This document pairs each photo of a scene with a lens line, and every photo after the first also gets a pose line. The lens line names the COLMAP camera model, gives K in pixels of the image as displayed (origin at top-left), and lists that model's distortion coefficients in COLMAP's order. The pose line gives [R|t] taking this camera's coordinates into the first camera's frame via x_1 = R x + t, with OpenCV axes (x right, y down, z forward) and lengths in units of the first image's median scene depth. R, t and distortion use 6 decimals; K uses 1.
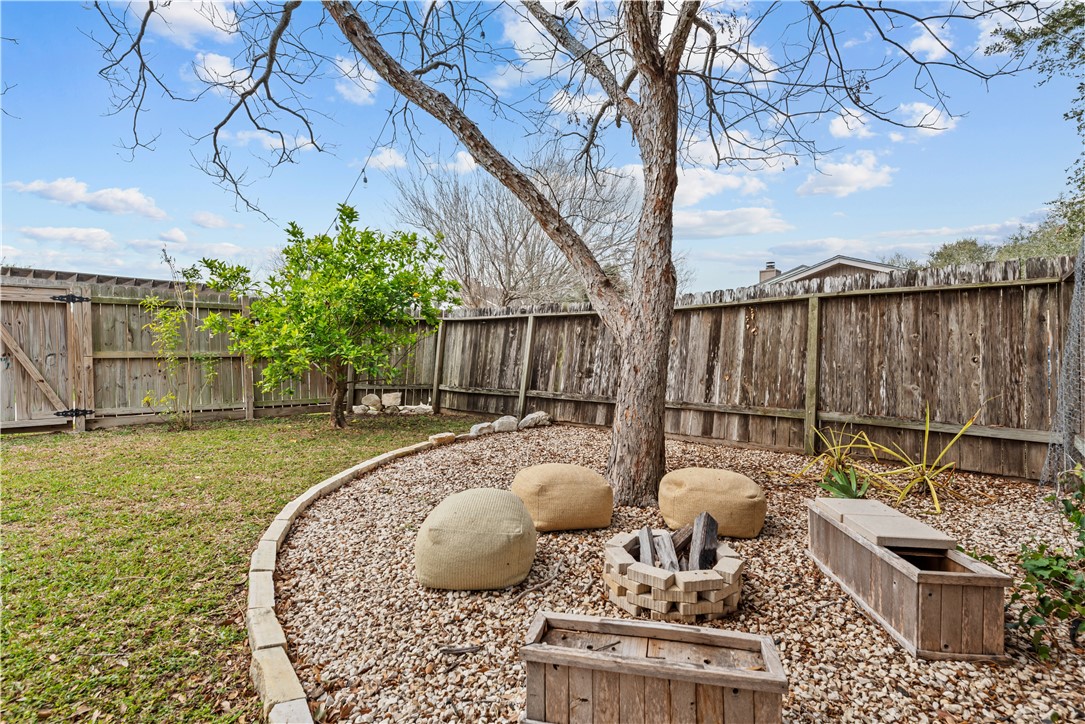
lens RADIAL K [[545.3, 0, 540.7], [0, 545.3, 365.2], [0, 0, 1]] dist [-0.006474, -0.000869]
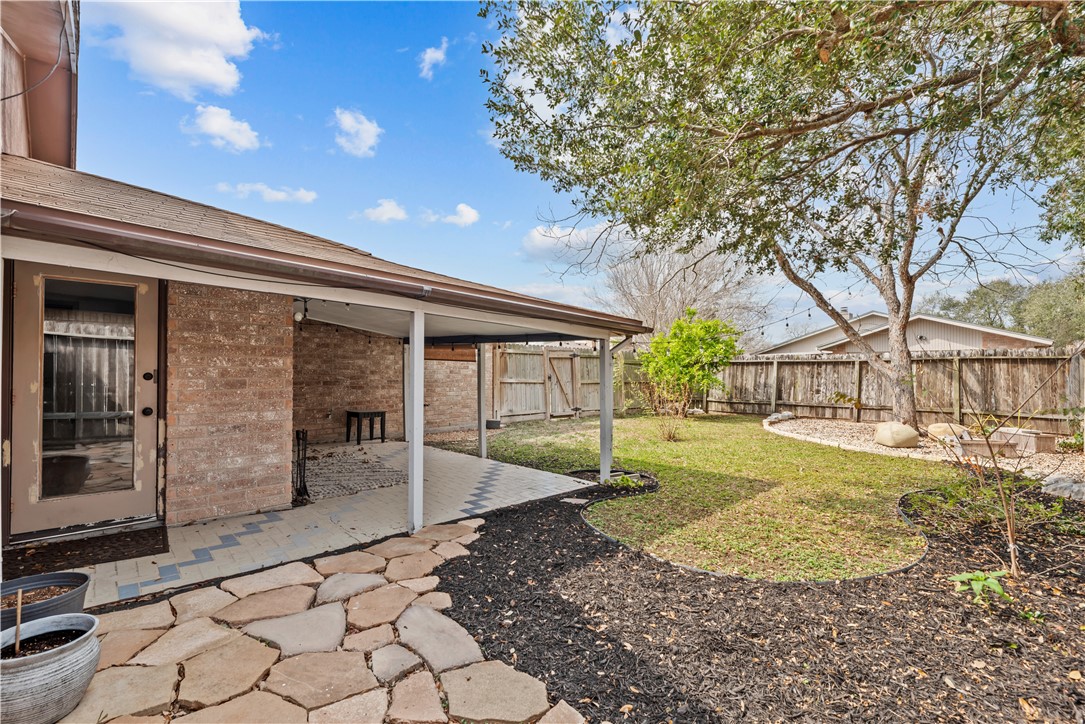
lens RADIAL K [[493.7, 0, 544.0], [0, 493.7, 361.5], [0, 0, 1]] dist [0.001255, 0.000220]
pose [[0.997107, 0.000410, -0.076010, -0.780414], [-0.003850, 0.998974, -0.045116, -0.009908], [0.075913, 0.045278, 0.996086, -0.877007]]
